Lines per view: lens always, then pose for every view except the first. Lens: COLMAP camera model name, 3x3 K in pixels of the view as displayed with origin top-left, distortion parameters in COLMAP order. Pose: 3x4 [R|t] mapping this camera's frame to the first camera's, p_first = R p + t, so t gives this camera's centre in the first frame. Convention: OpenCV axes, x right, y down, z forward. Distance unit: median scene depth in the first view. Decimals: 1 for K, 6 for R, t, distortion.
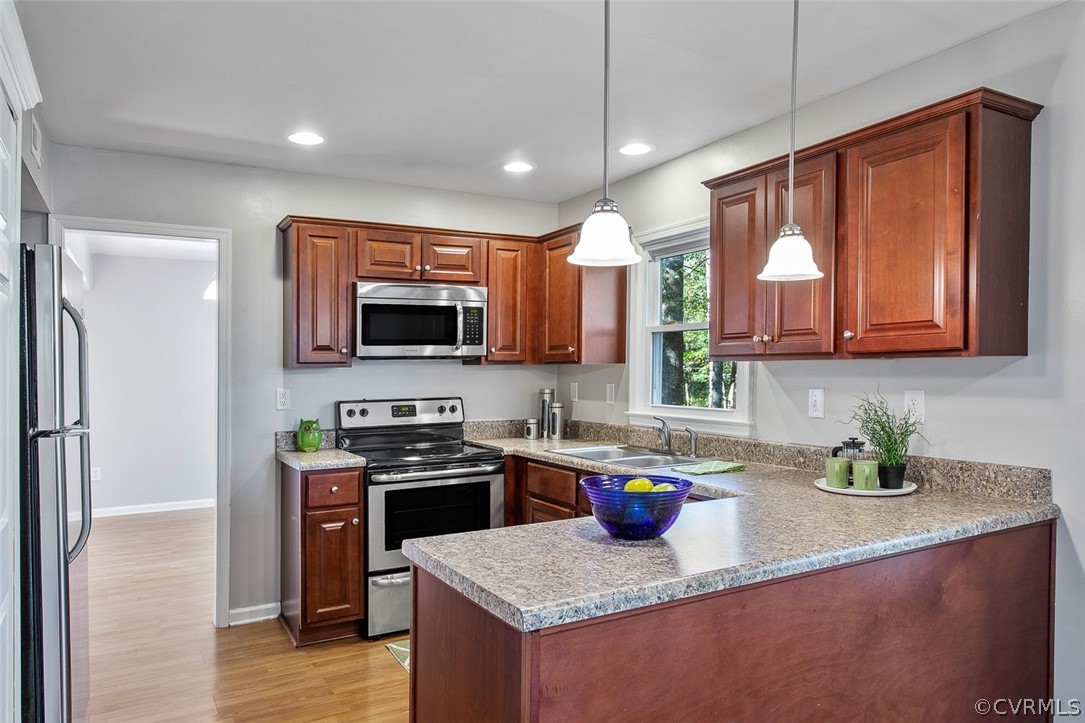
lens RADIAL K [[734.3, 0, 552.8], [0, 734.3, 385.9], [0, 0, 1]] dist [0.007521, 0.007841]
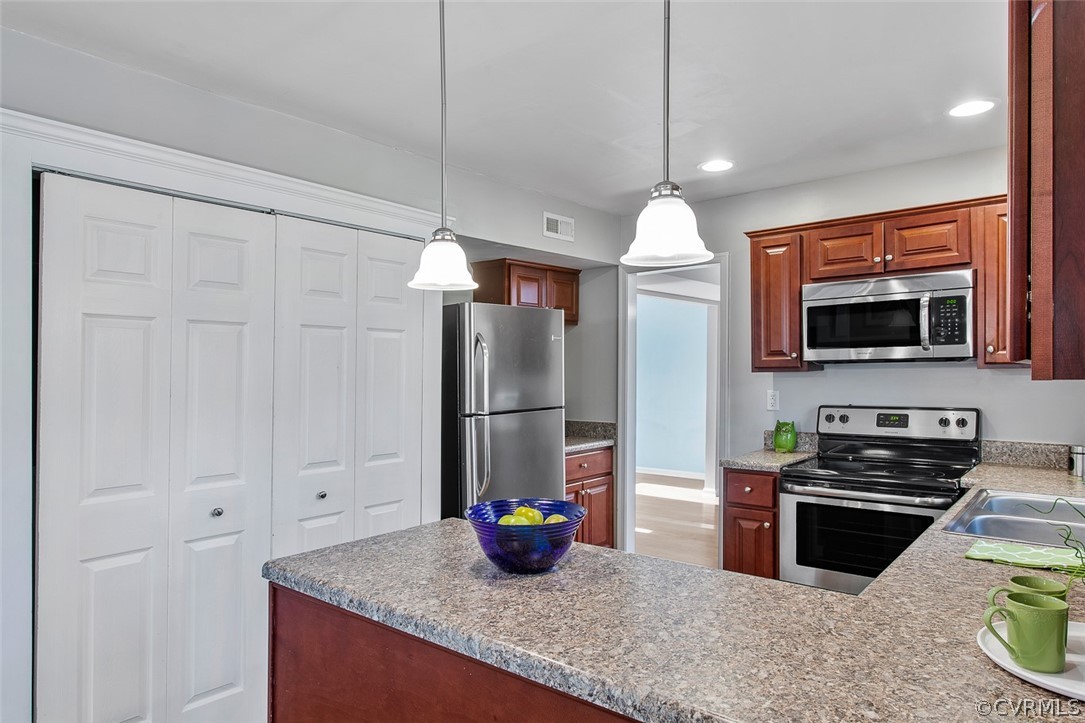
lens RADIAL K [[672.8, 0, 540.7], [0, 672.8, 368.2], [0, 0, 1]] dist [-0.026123, 0.002993]
pose [[0.348398, 0.003191, -0.937341, 0.433166], [-0.017722, 0.999838, -0.003183, -0.020206], [0.937179, 0.017721, 0.348398, 0.345451]]
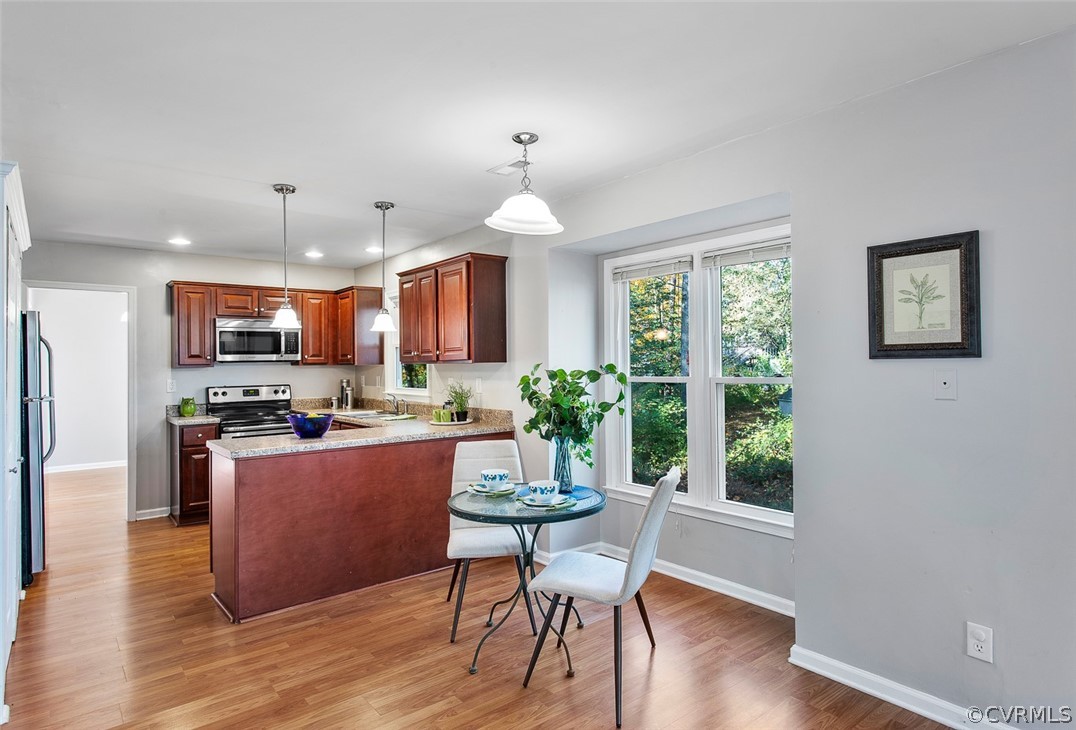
lens RADIAL K [[610.6, 0, 540.6], [0, 610.6, 378.6], [0, 0, 1]] dist [0.031011, -0.001547]
pose [[0.989658, -0.004931, 0.143362, 0.273687], [0.005238, 0.999985, -0.001768, 0.008011], [-0.143351, 0.002501, 0.989669, -0.534098]]
